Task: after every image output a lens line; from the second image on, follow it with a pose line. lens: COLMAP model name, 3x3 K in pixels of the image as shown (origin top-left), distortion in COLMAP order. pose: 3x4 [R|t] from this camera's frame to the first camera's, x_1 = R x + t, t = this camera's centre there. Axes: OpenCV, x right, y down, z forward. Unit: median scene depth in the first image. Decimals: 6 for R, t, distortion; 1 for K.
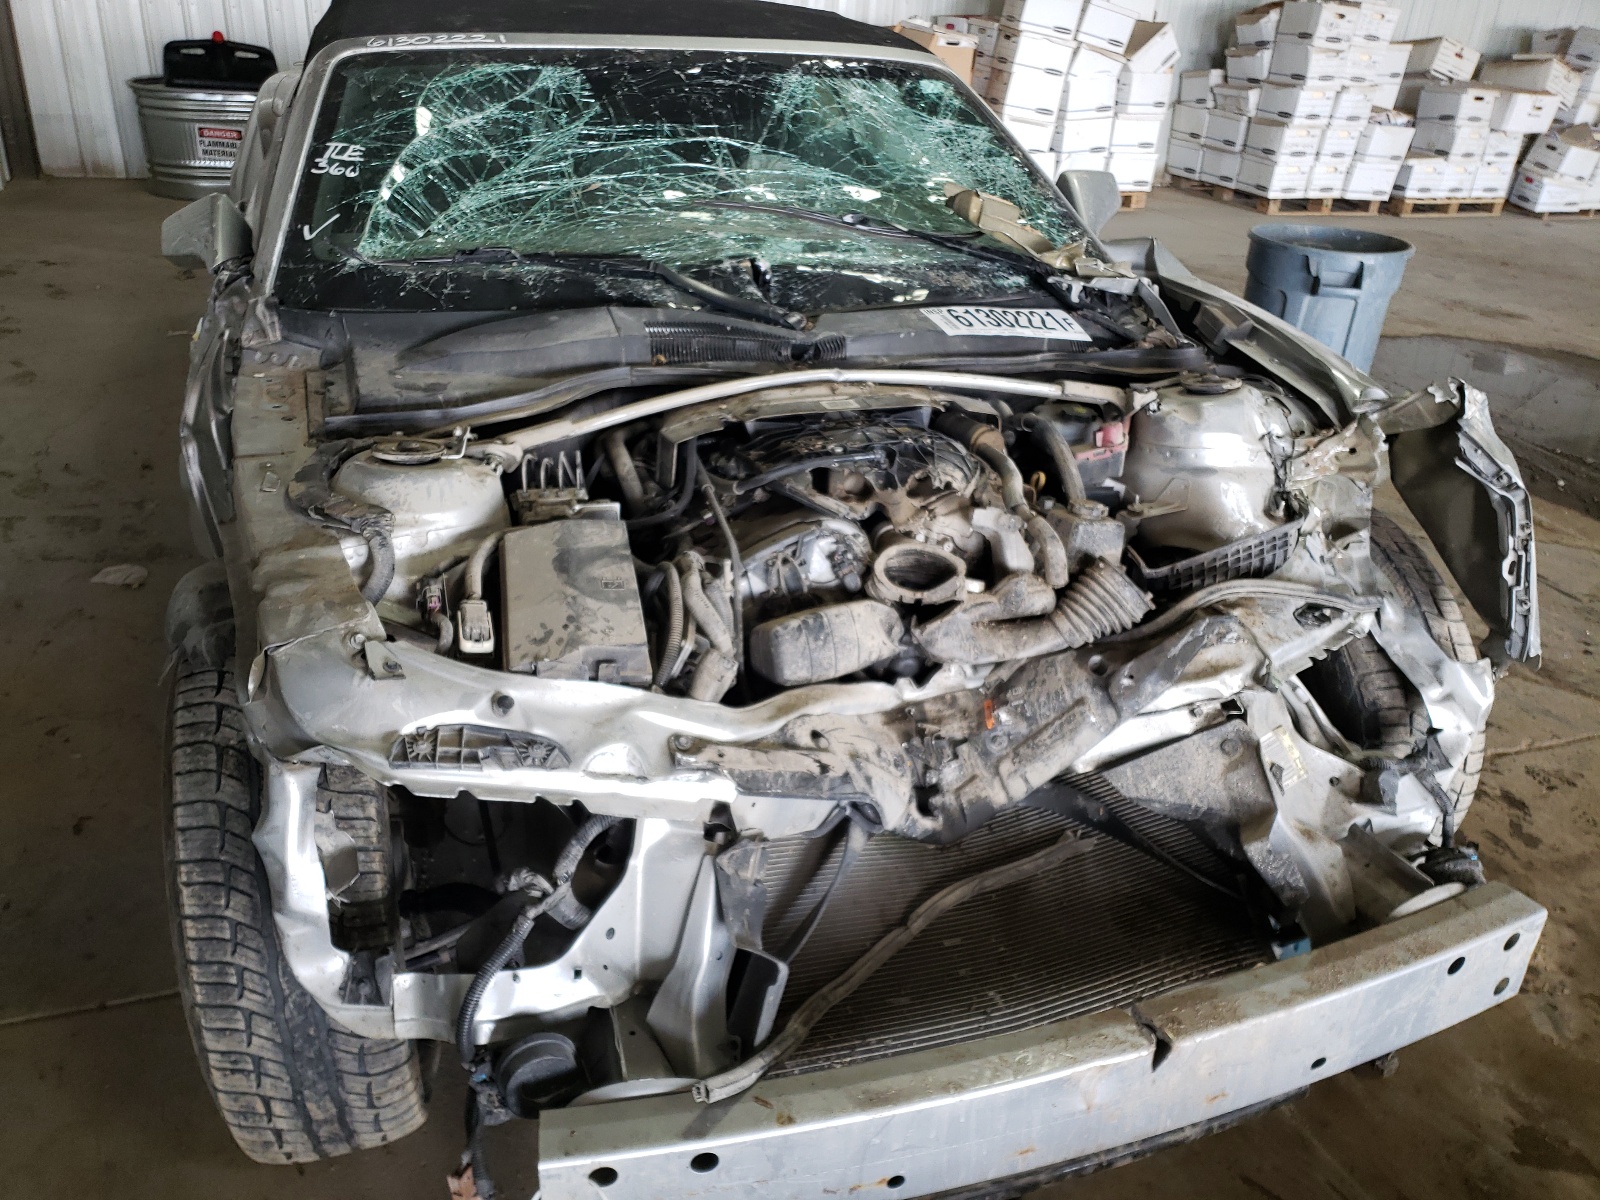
lens RADIAL K [[1251.7, 0, 800.0], [0, 1251.7, 600.0], [0, 0, 1]] dist [0.007160, -0.010402]
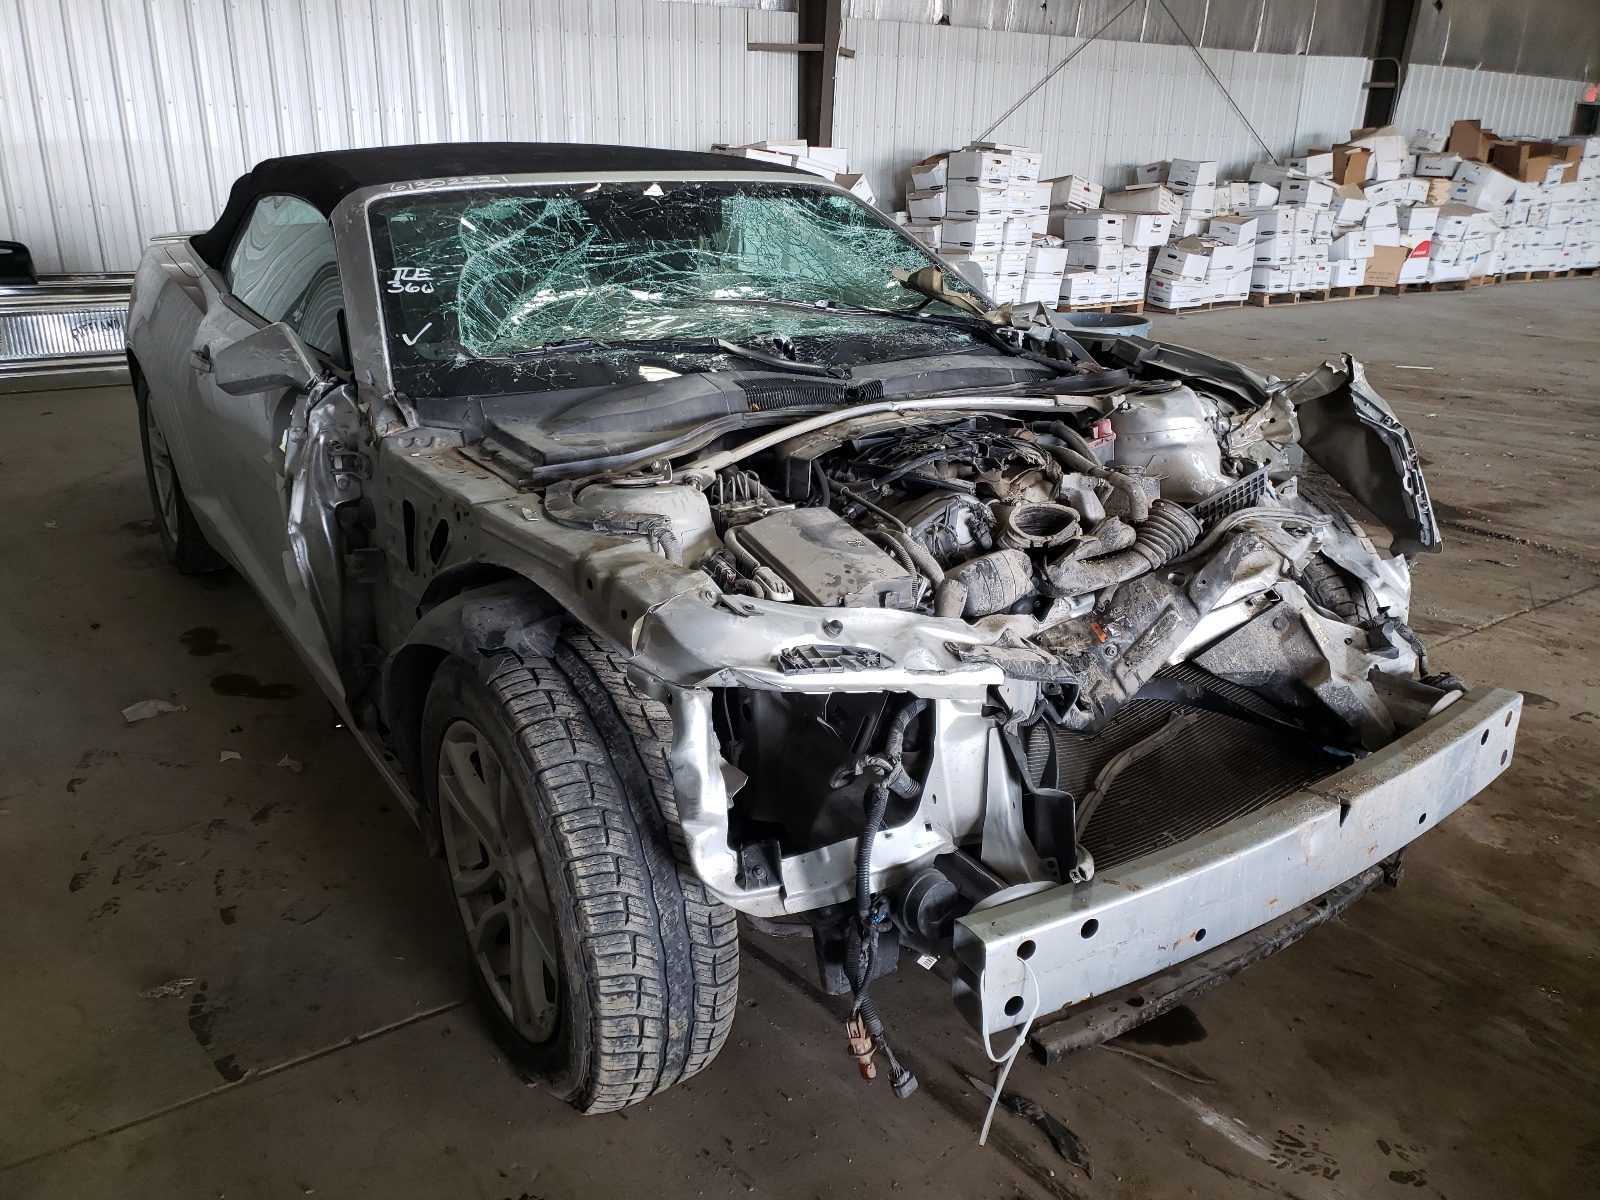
lens RADIAL K [[1215.8, 0, 805.2], [0, 1215.8, 569.7], [0, 0, 1]] dist [0.031624, -0.057223]
pose [[0.965258, -0.129538, 0.226928, -0.386466], [0.158787, 0.980509, -0.115710, 0.117613], [-0.207516, 0.147723, 0.967013, -0.141623]]
